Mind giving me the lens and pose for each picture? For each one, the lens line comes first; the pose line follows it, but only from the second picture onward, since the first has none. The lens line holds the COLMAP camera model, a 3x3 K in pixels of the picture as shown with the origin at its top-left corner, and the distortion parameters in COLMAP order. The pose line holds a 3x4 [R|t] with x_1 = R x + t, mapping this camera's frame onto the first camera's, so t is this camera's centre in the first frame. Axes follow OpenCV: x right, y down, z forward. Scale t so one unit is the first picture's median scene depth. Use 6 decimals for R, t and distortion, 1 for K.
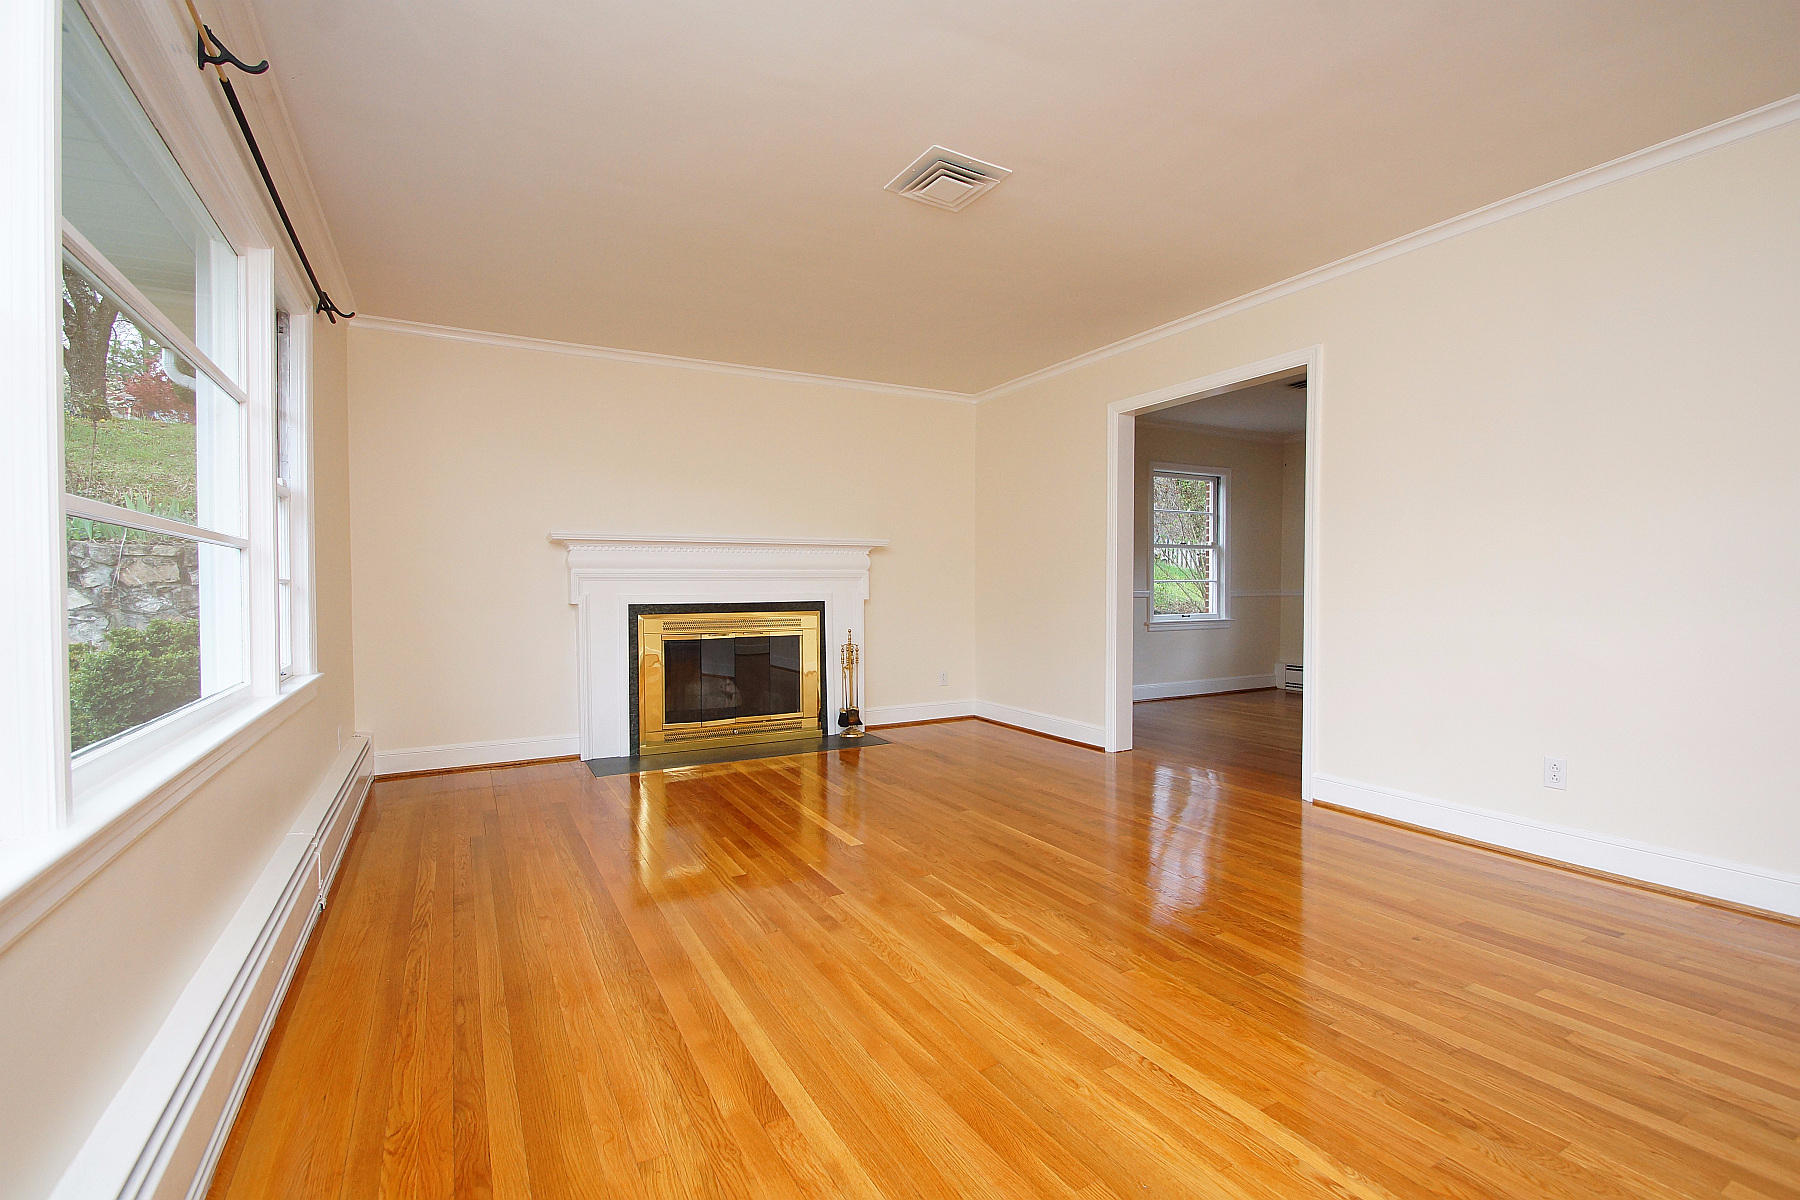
lens RADIAL K [[791.6, 0, 896.3], [0, 791.6, 598.5], [0, 0, 1]] dist [-0.001542, -0.002216]
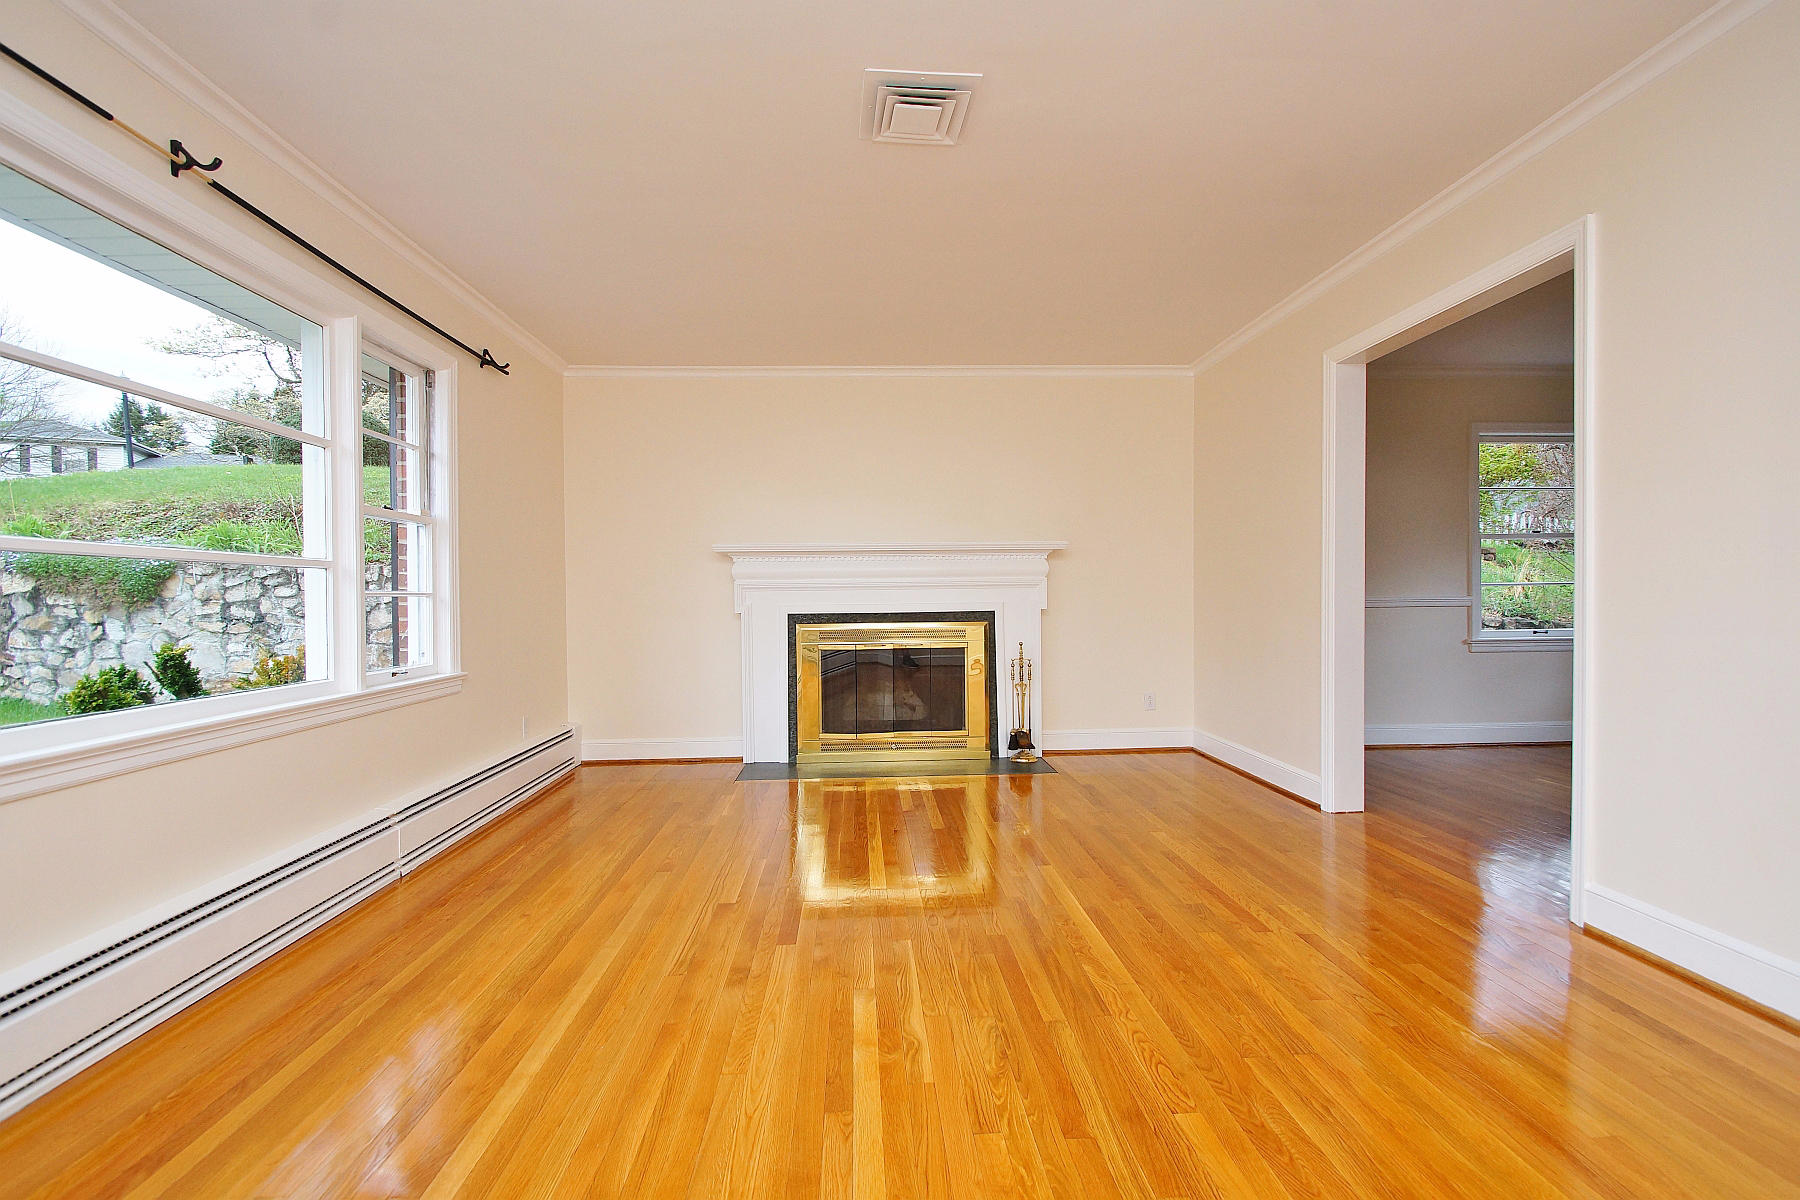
lens RADIAL K [[791.6, 0, 897.7], [0, 791.6, 601.2], [0, 0, 1]] dist [-0.001542, -0.002216]
pose [[0.900866, -0.002467, -0.434090, 0.228372], [0.000063, 0.999985, -0.005551, -0.002982], [0.434097, 0.004974, 0.900852, 0.136584]]
